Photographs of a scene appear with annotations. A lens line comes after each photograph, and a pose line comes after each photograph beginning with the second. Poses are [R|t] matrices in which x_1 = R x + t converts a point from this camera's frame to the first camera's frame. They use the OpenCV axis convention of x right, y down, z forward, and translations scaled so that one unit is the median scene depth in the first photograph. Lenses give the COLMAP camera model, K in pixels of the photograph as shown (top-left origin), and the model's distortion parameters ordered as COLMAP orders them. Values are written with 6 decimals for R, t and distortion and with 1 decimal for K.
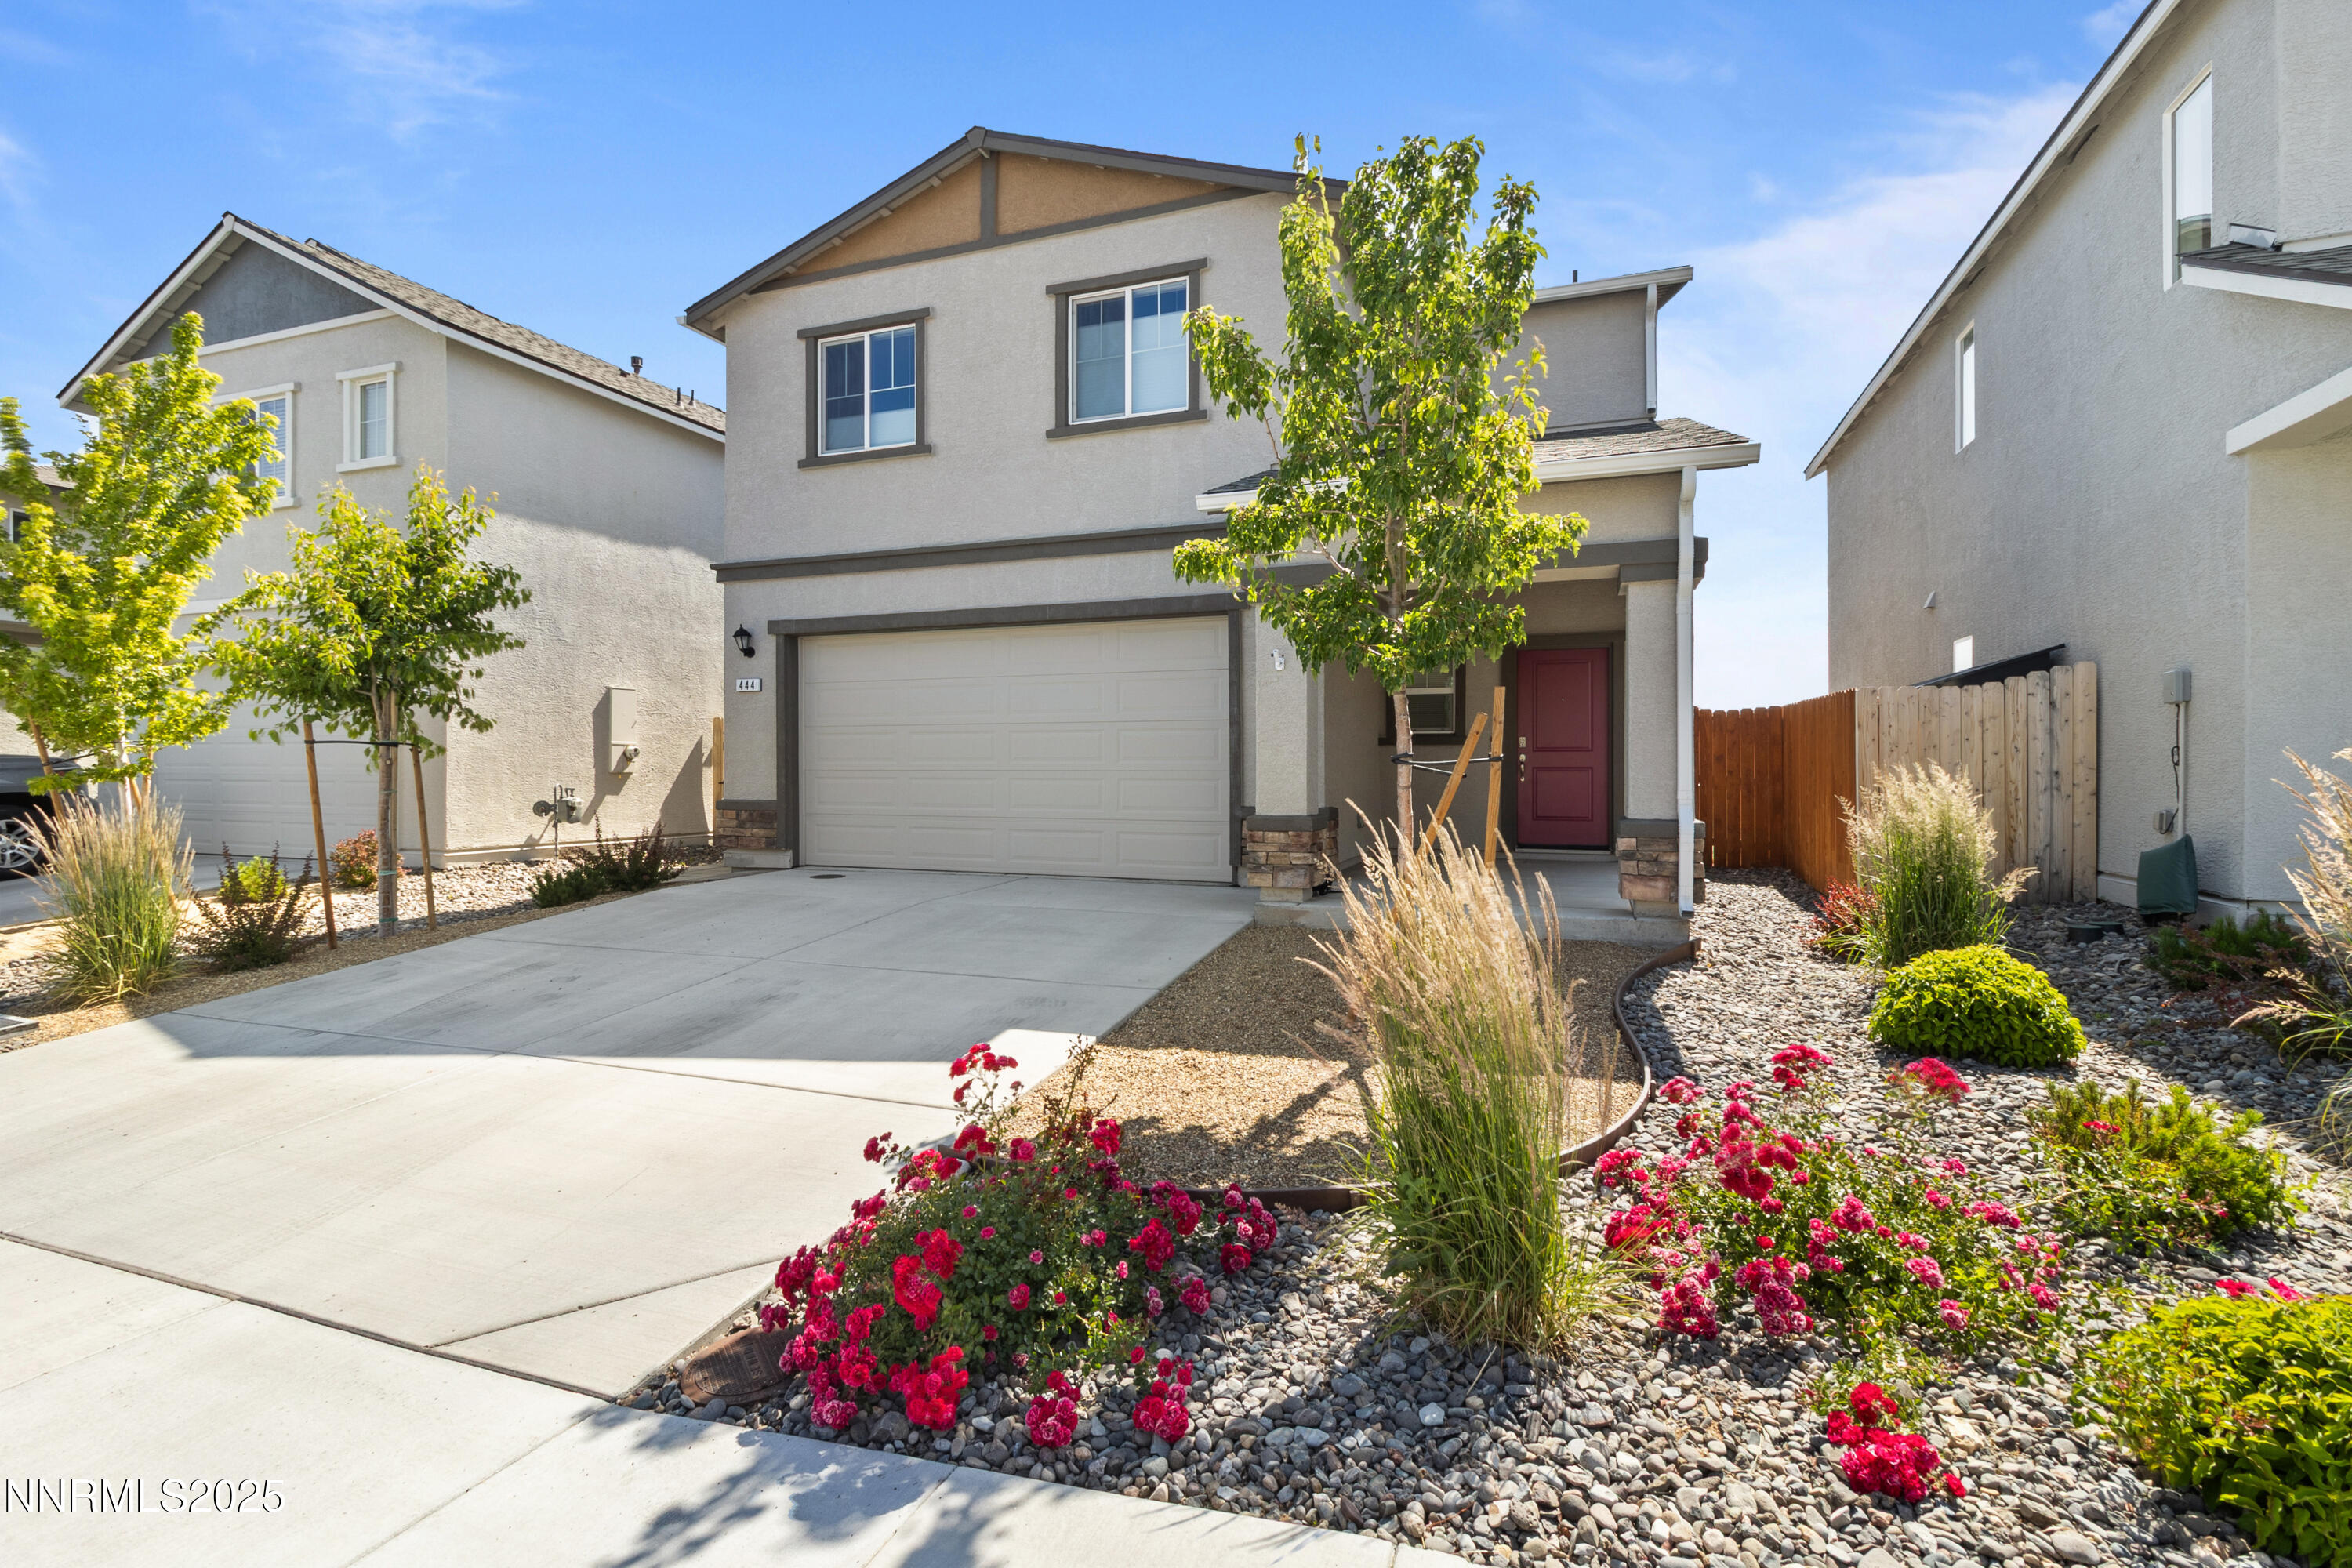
lens RADIAL K [[1093.7, 0, 1176.5], [0, 1093.7, 772.9], [0, 0, 1]] dist [0.002423, 0.000539]
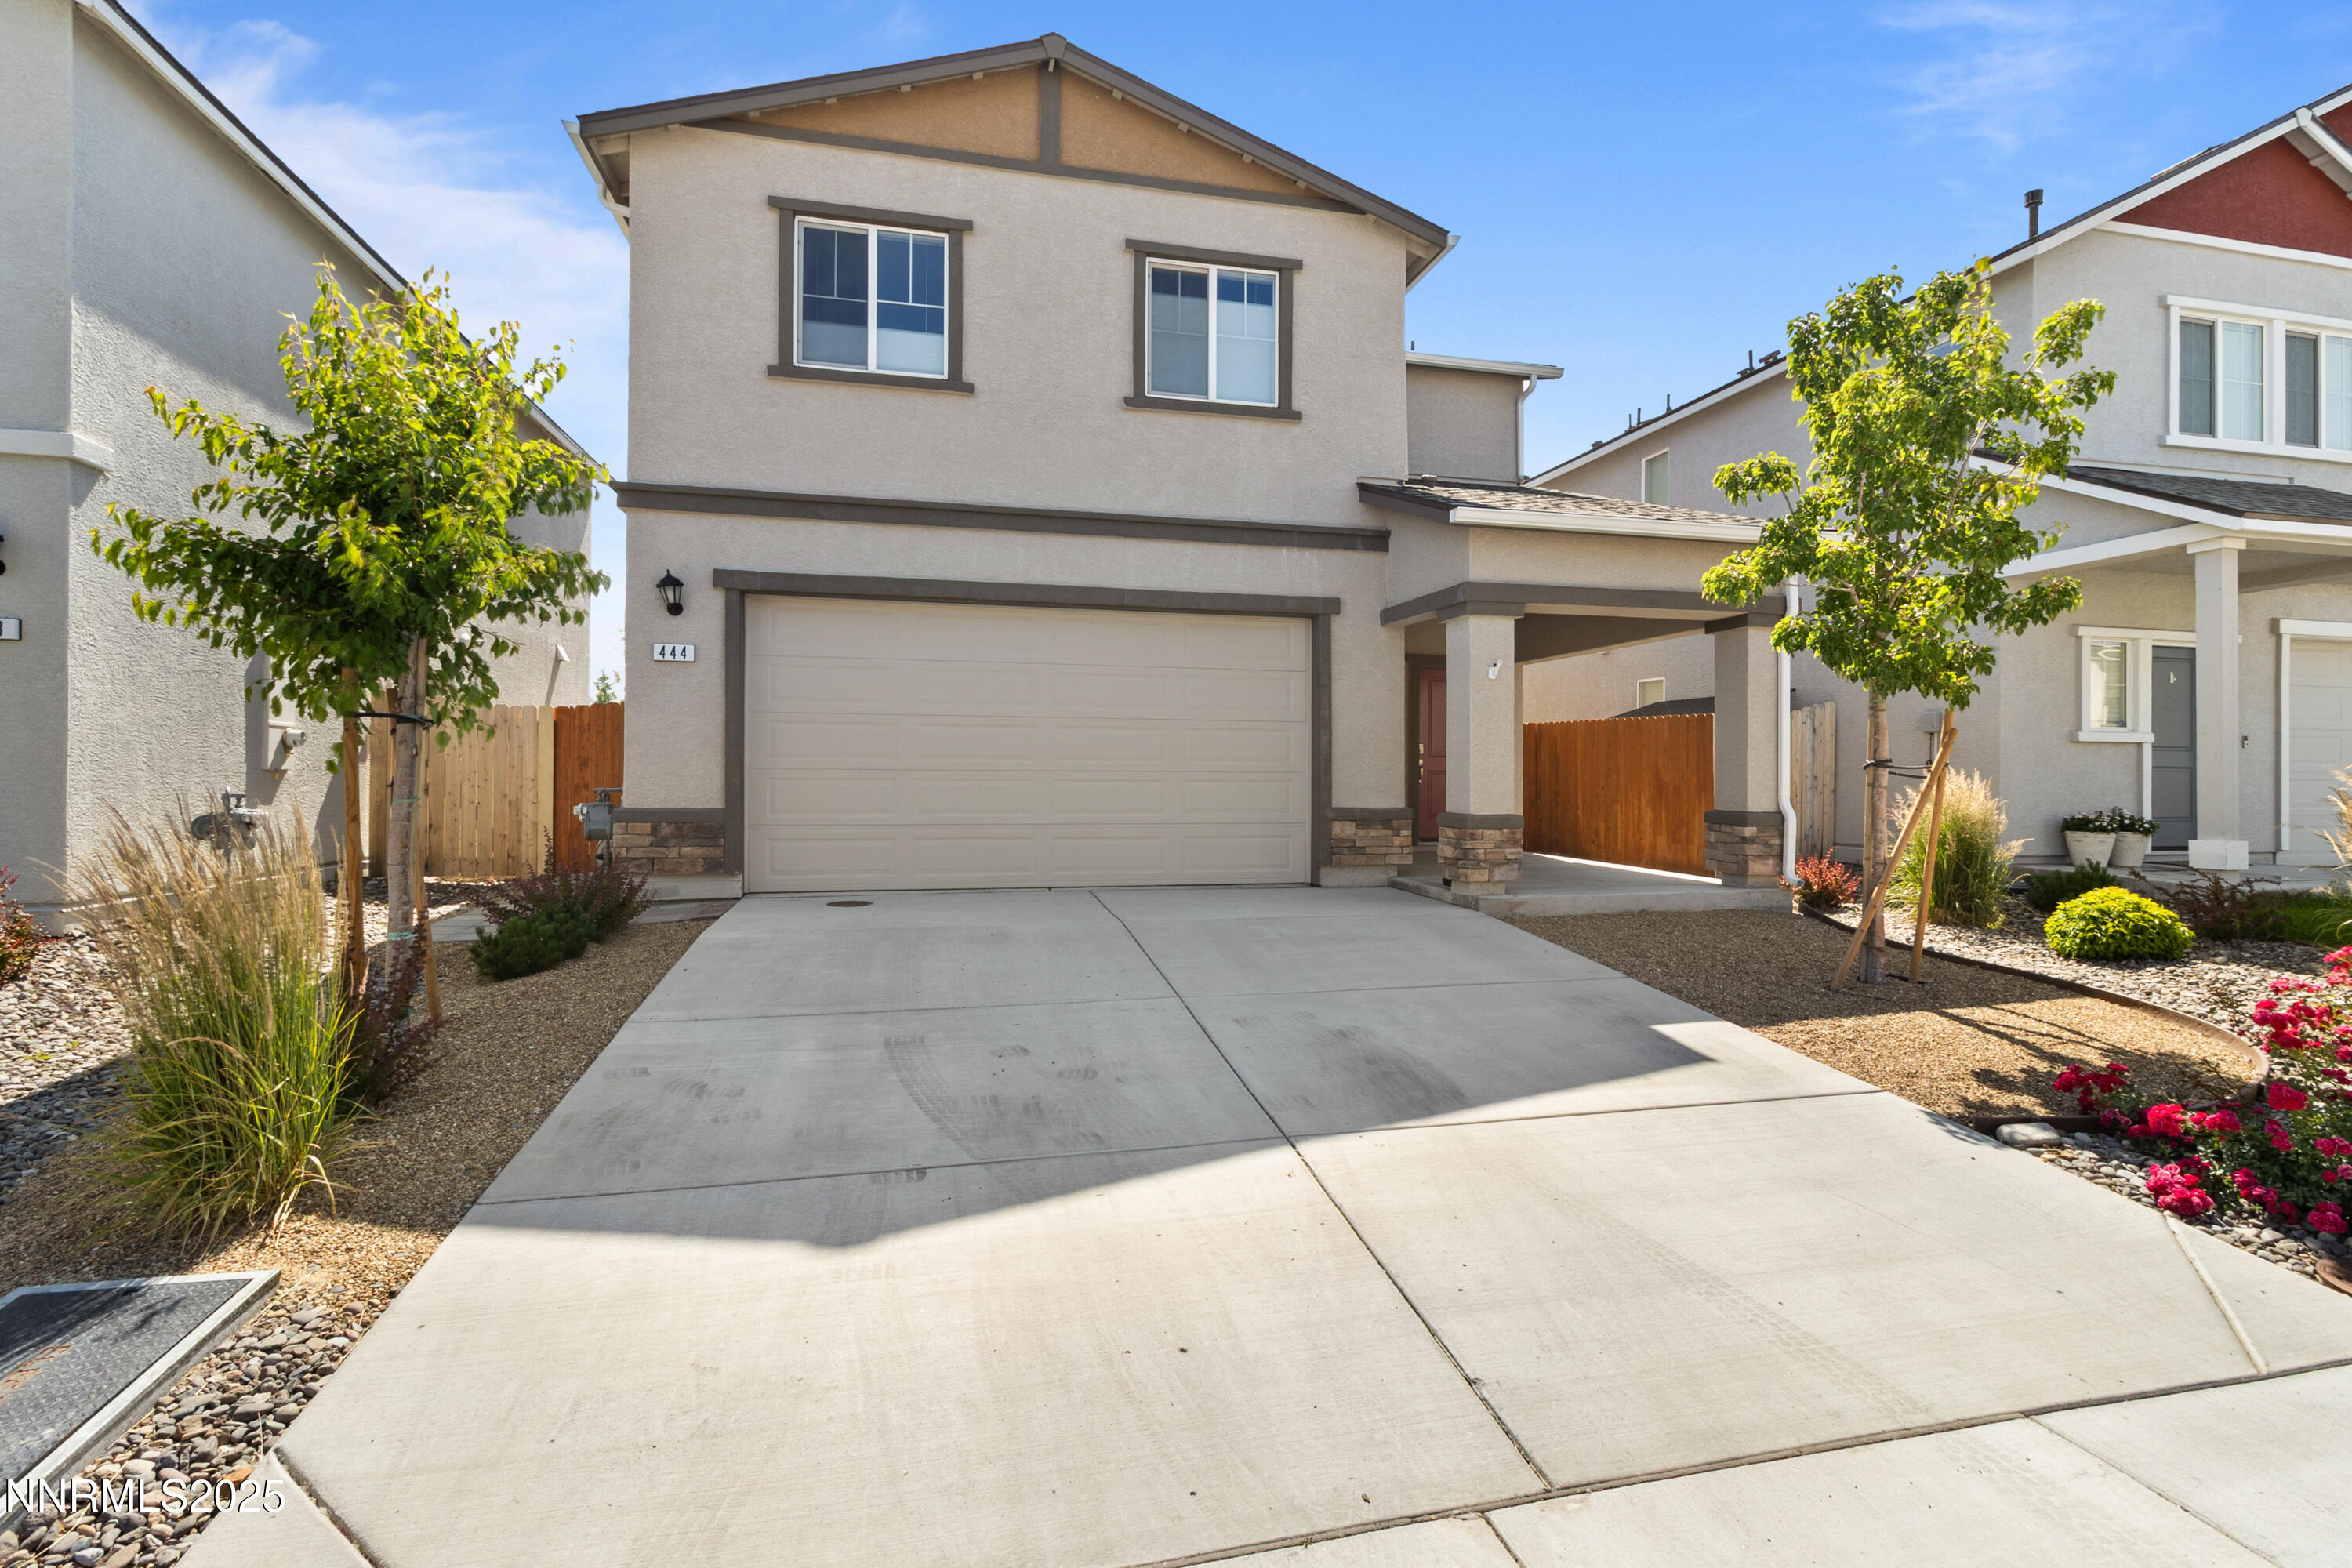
lens RADIAL K [[1093.7, 0, 1185.5], [0, 1093.7, 779.1], [0, 0, 1]] dist [0.002423, 0.000539]
pose [[0.824451, 0.001757, 0.565931, -0.575206], [-0.003809, 0.999990, 0.002443, 0.001990], [-0.565920, -0.004170, 0.824449, 0.213873]]
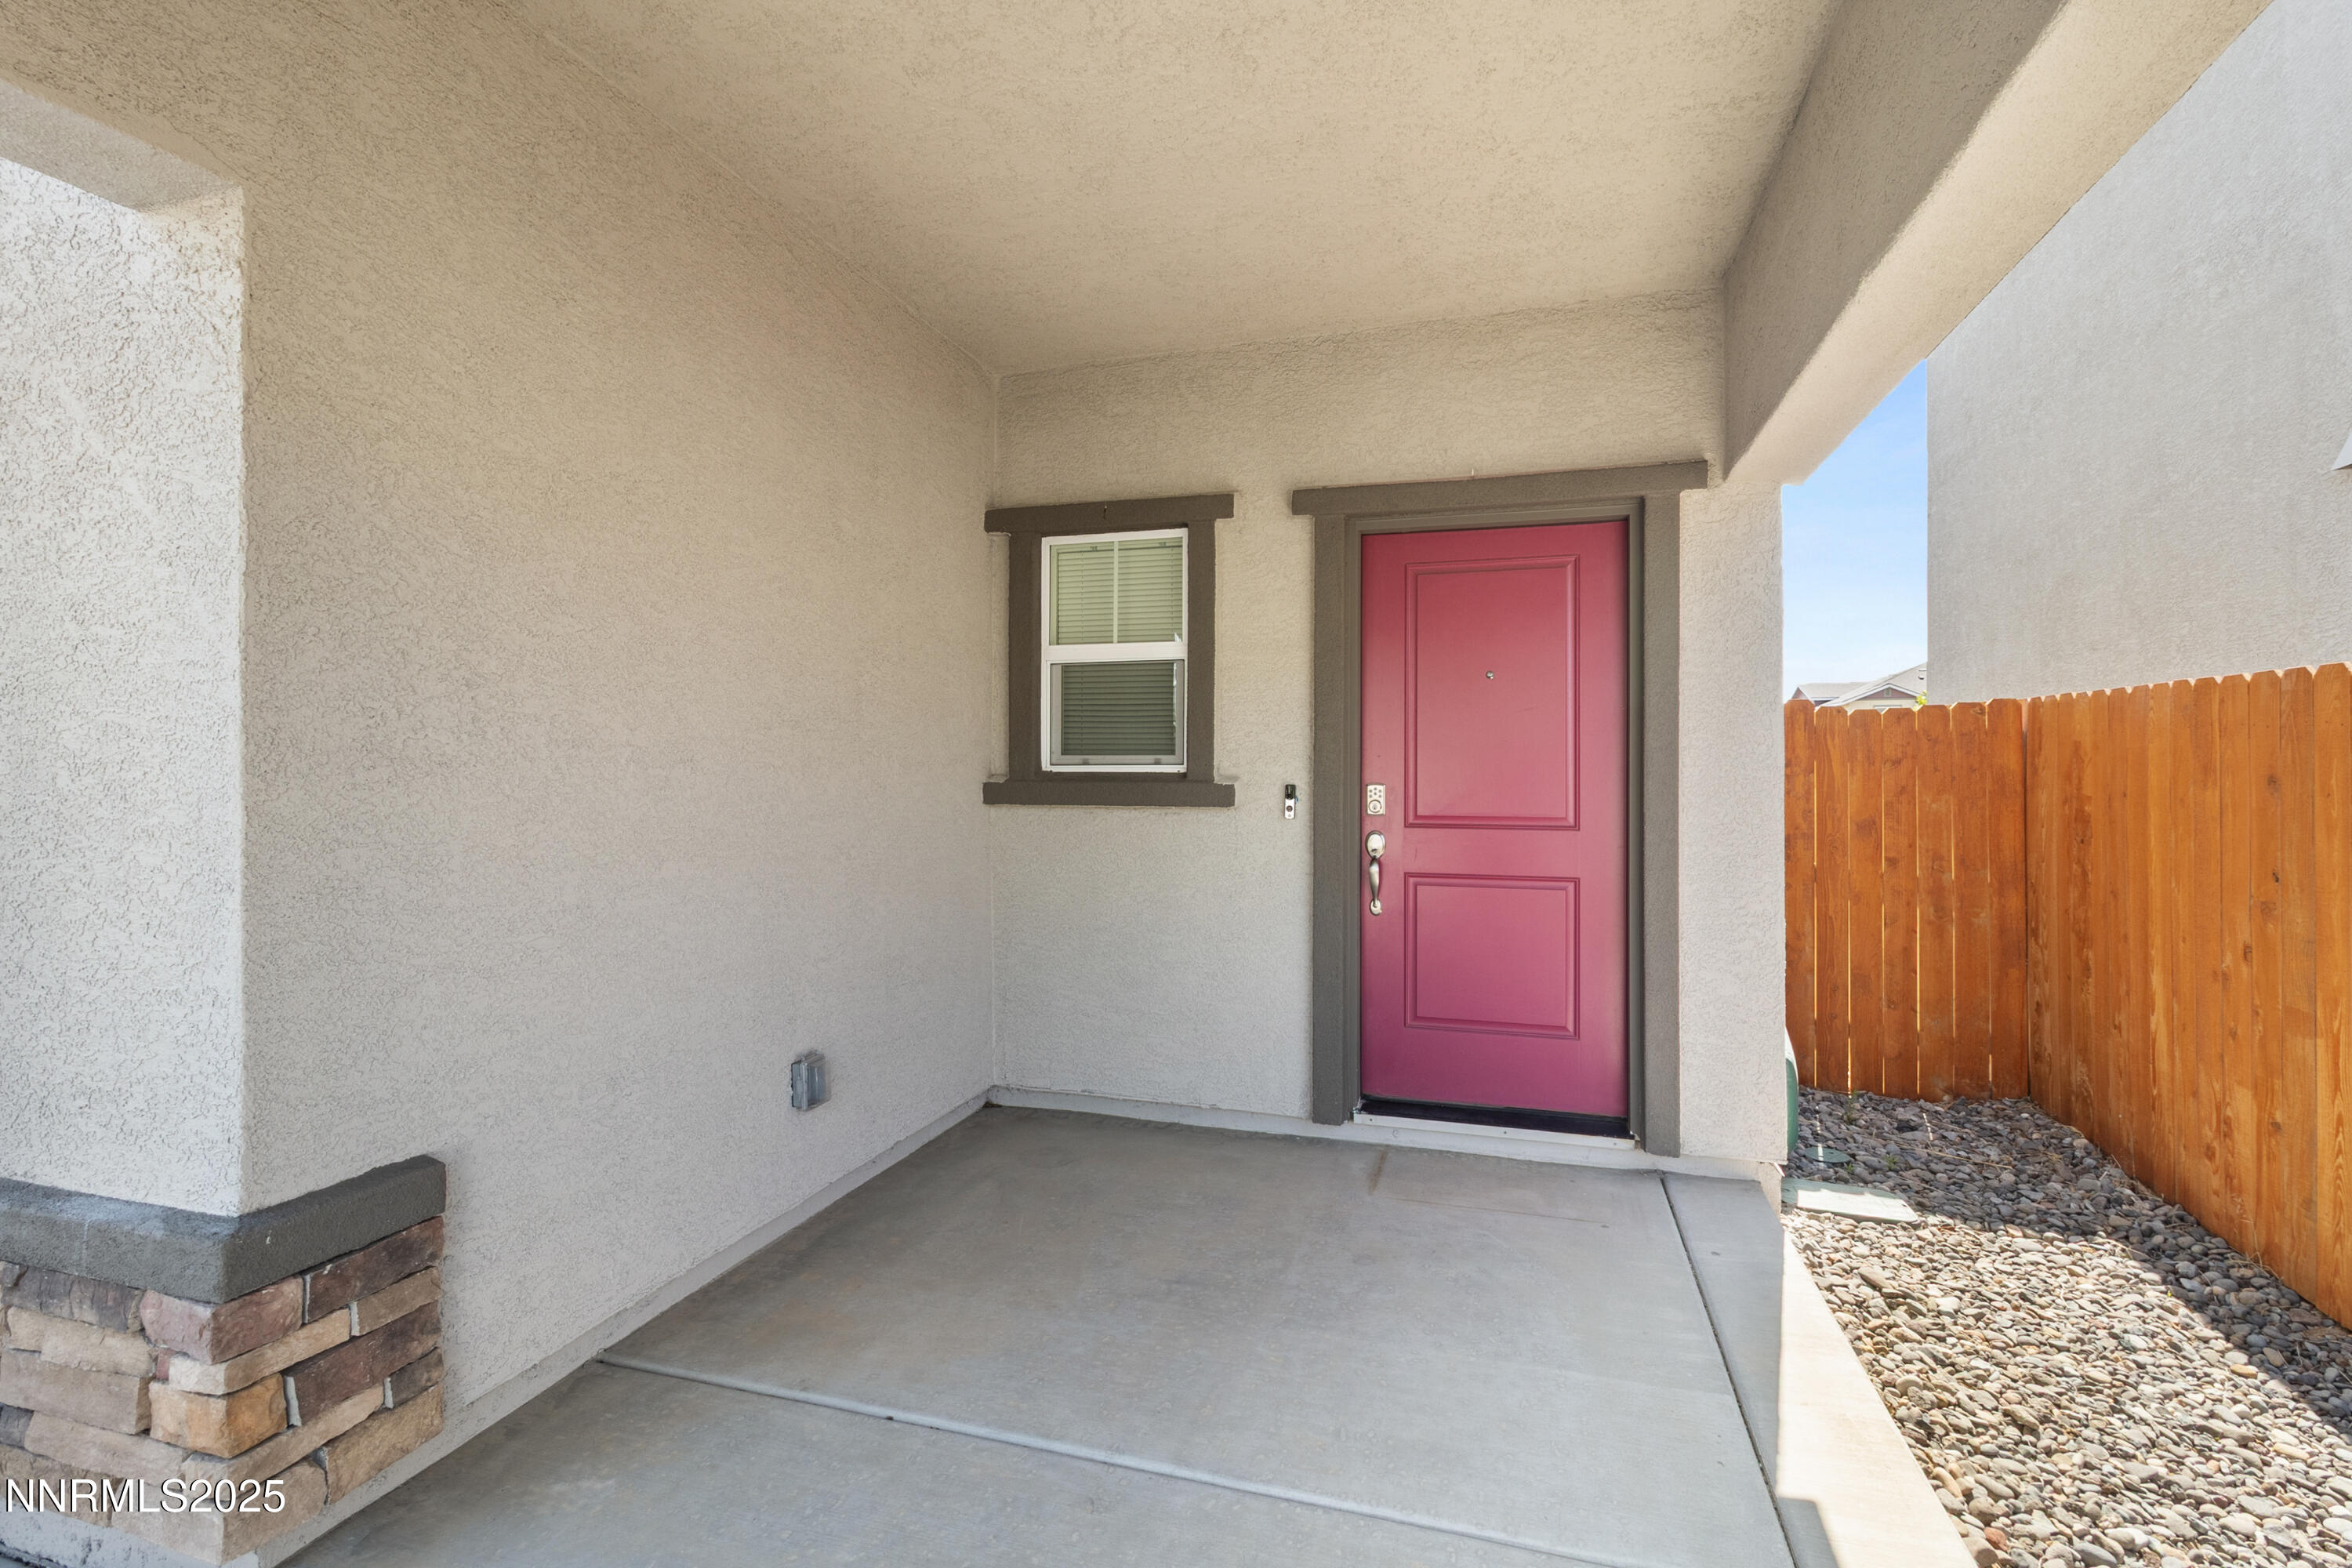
lens RADIAL K [[1093.7, 0, 1181.1], [0, 1093.7, 779.7], [0, 0, 1]] dist [0.002423, 0.000539]
pose [[0.997626, 0.001020, 0.068856, 0.249267], [-0.001302, 0.999991, 0.004047, -0.038455], [-0.068851, -0.004127, 0.997618, 0.714470]]
